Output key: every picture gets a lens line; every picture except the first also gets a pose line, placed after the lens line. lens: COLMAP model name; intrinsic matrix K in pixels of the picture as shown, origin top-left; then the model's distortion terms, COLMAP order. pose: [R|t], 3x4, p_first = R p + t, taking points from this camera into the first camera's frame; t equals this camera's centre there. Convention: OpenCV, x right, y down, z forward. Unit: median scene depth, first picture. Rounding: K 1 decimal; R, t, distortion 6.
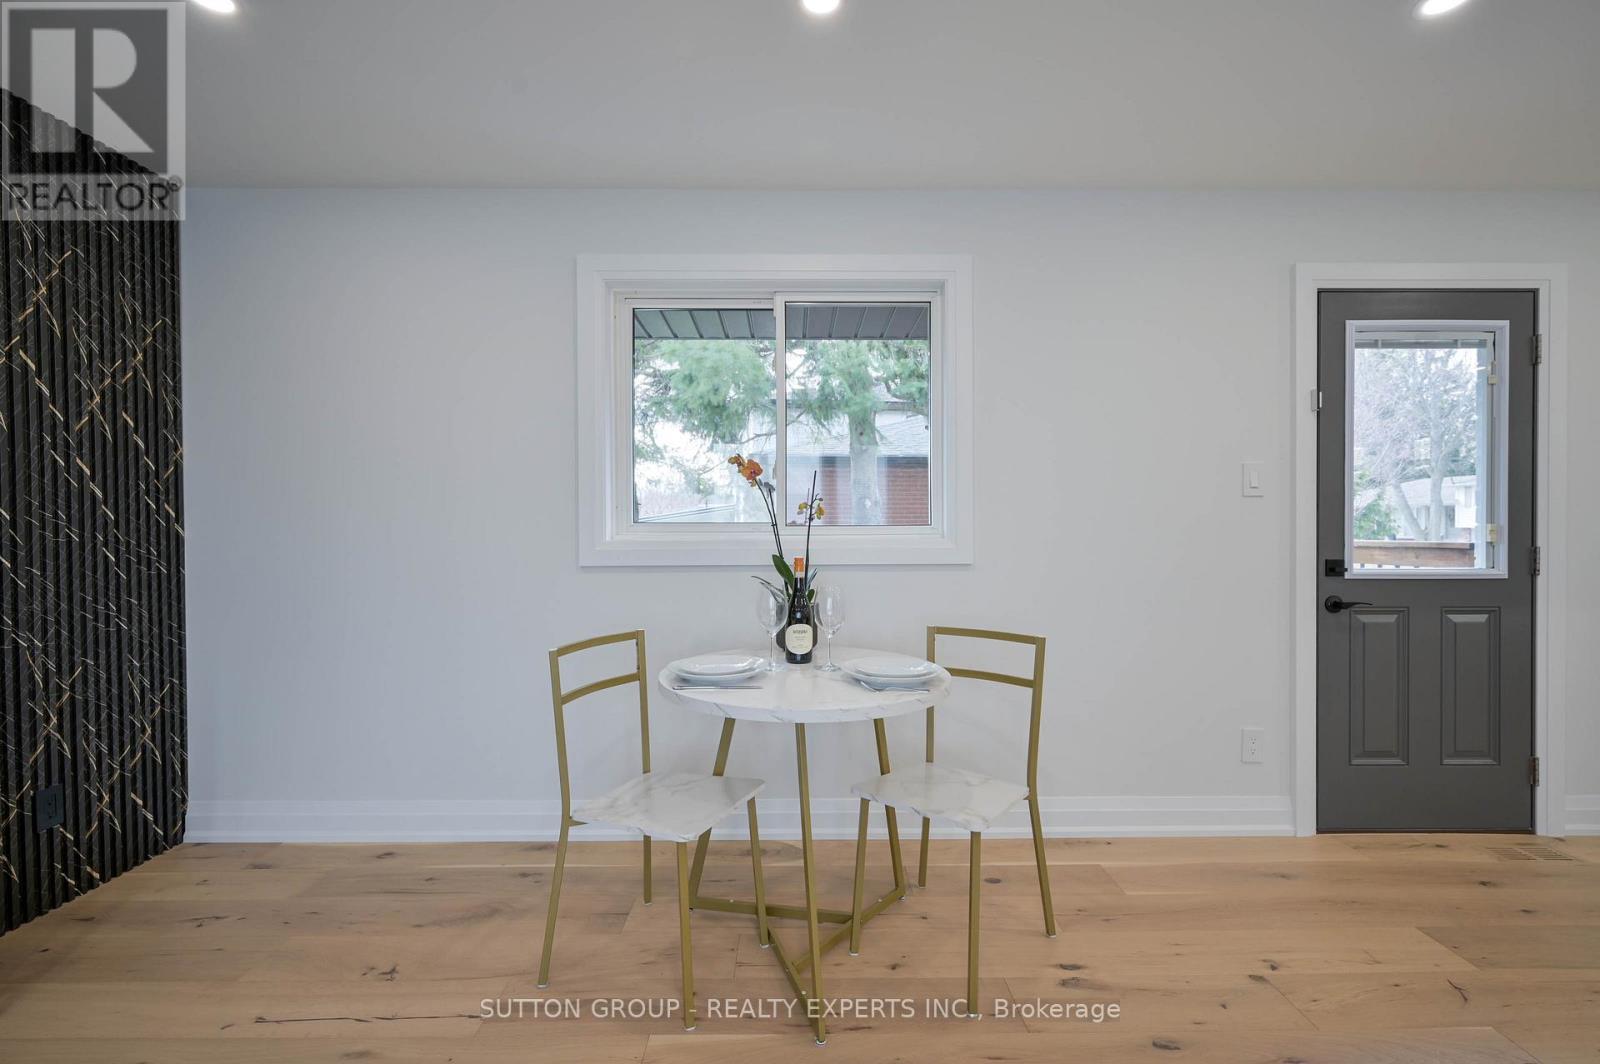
lens RADIAL K [[689.2, 0, 804.6], [0, 689.2, 532.1], [0, 0, 1]] dist [-0.001149, 0.000690]
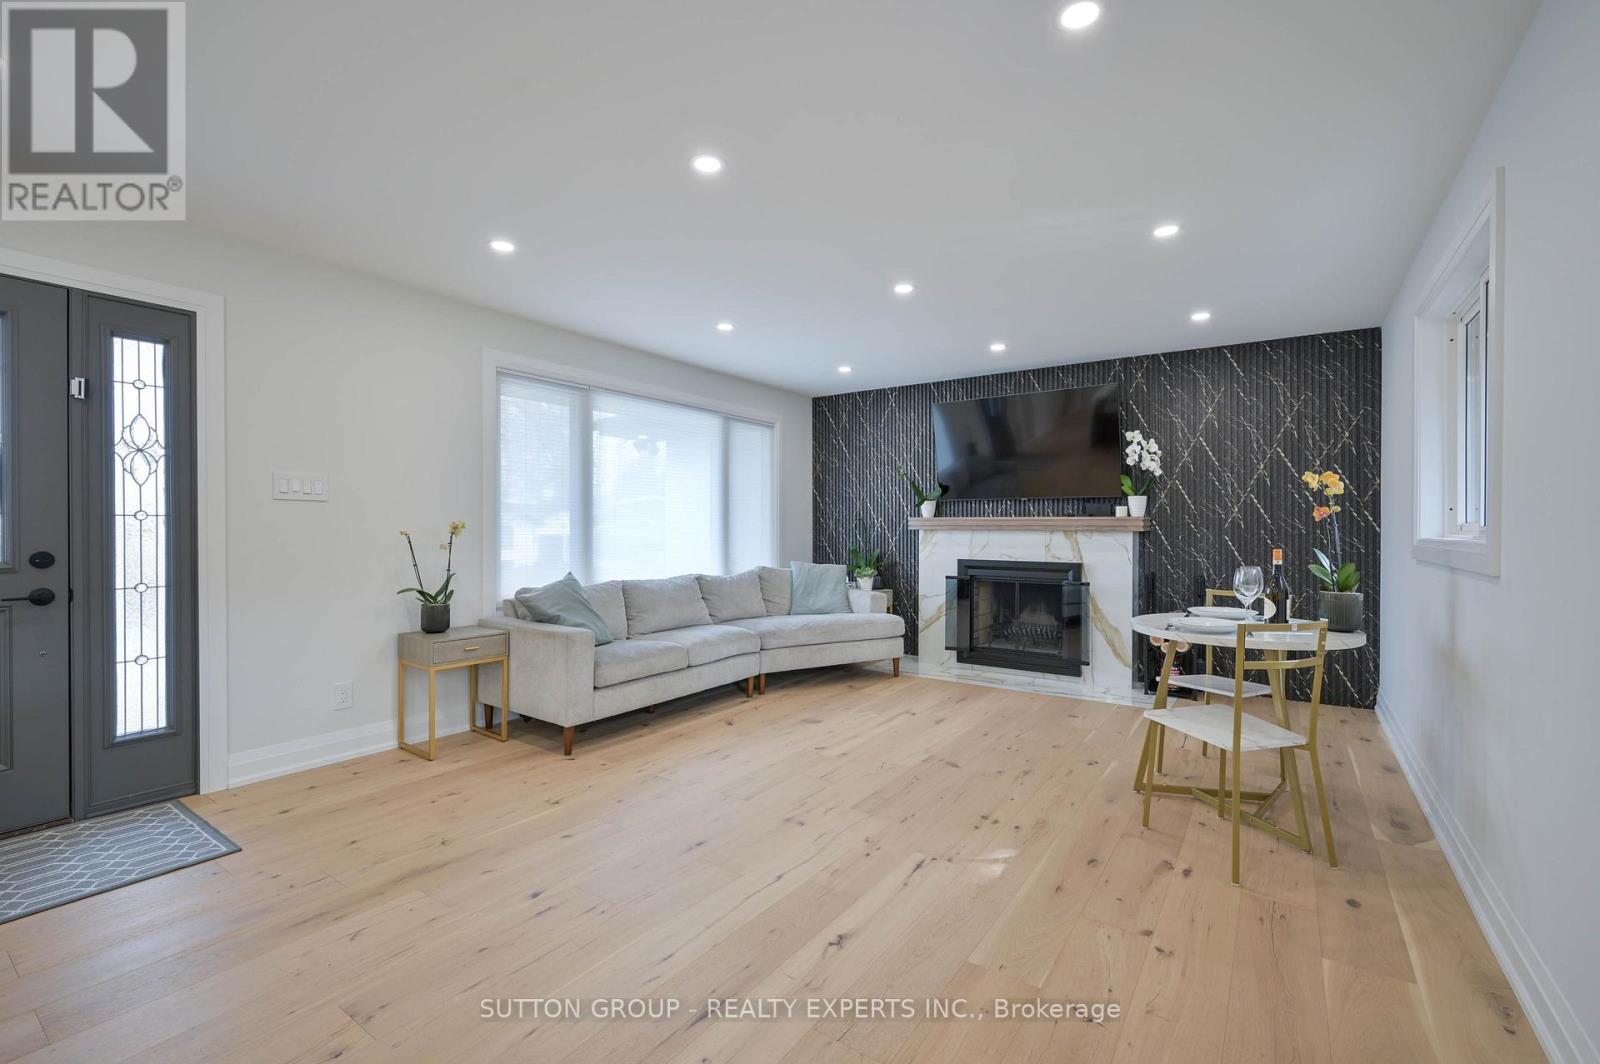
lens RADIAL K [[689.2, 0, 804.6], [0, 689.2, 532.1], [0, 0, 1]] dist [-0.001149, 0.000690]
pose [[-0.577536, 0.008712, -0.816319, 1.337570], [-0.011174, 0.999765, 0.018576, -0.008812], [0.816289, 0.019850, -0.577303, 0.840078]]
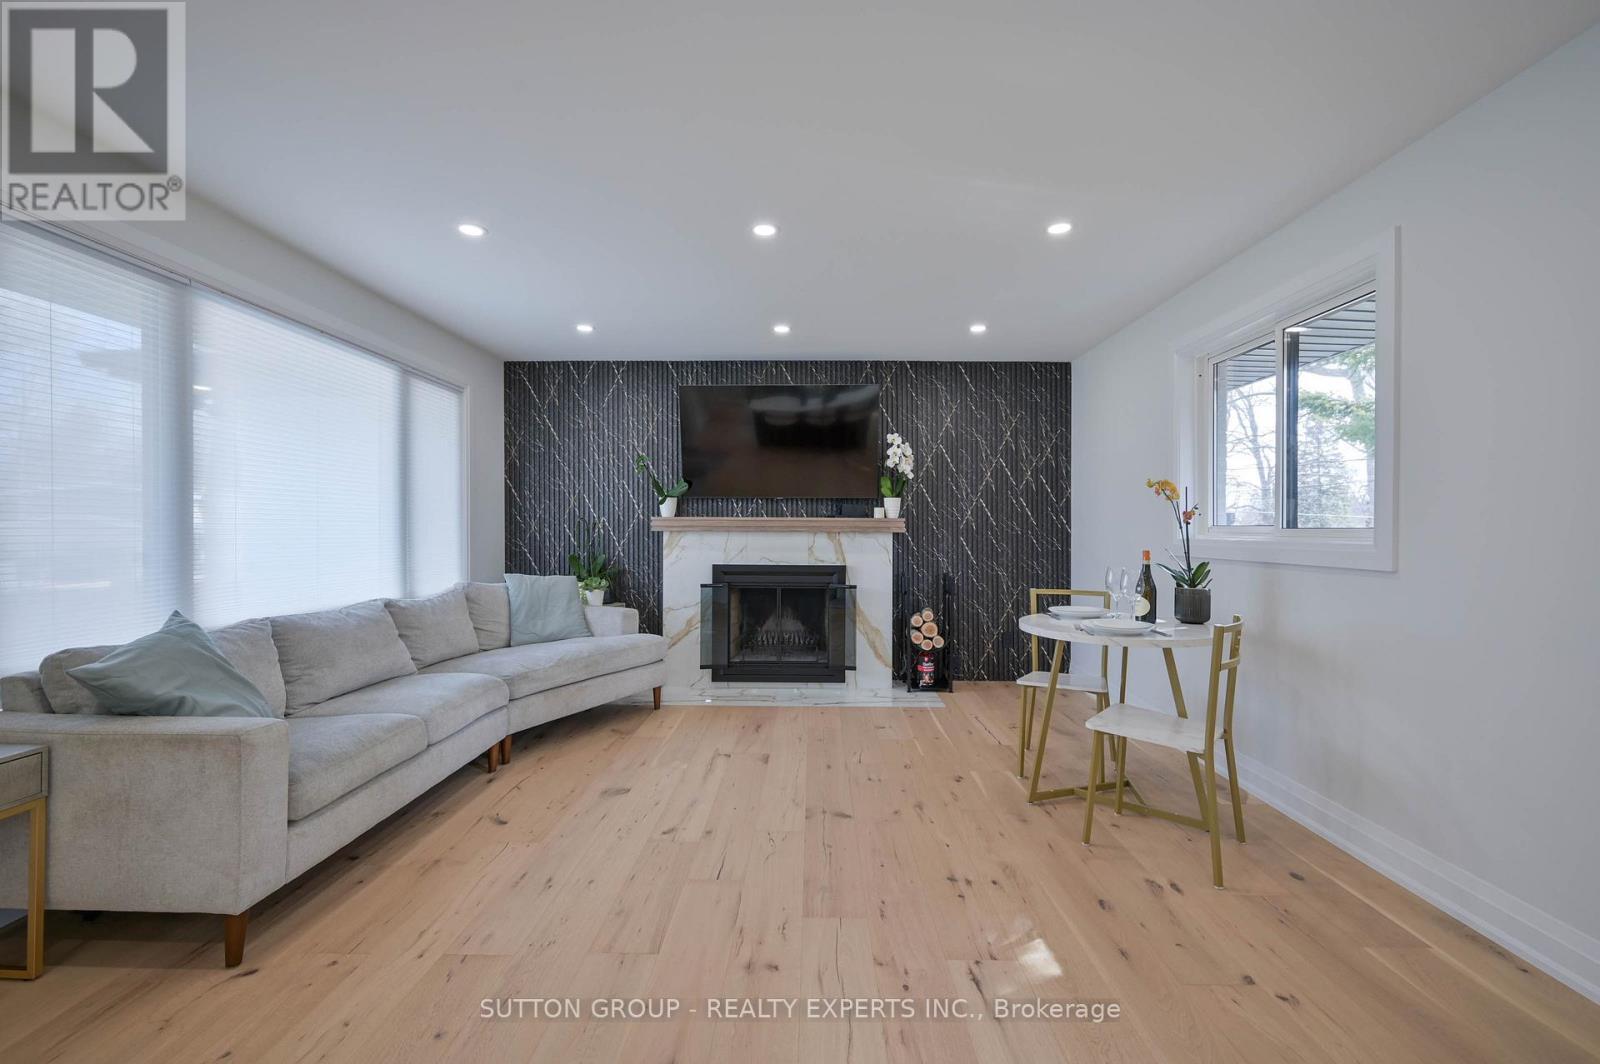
lens RADIAL K [[689.2, 0, 804.6], [0, 689.2, 532.1], [0, 0, 1]] dist [-0.001149, 0.000690]
pose [[-0.022659, 0.008908, -0.999704, 1.188216], [-0.017185, 0.999809, 0.009298, -0.000782], [0.999596, 0.017390, -0.022501, 0.261844]]
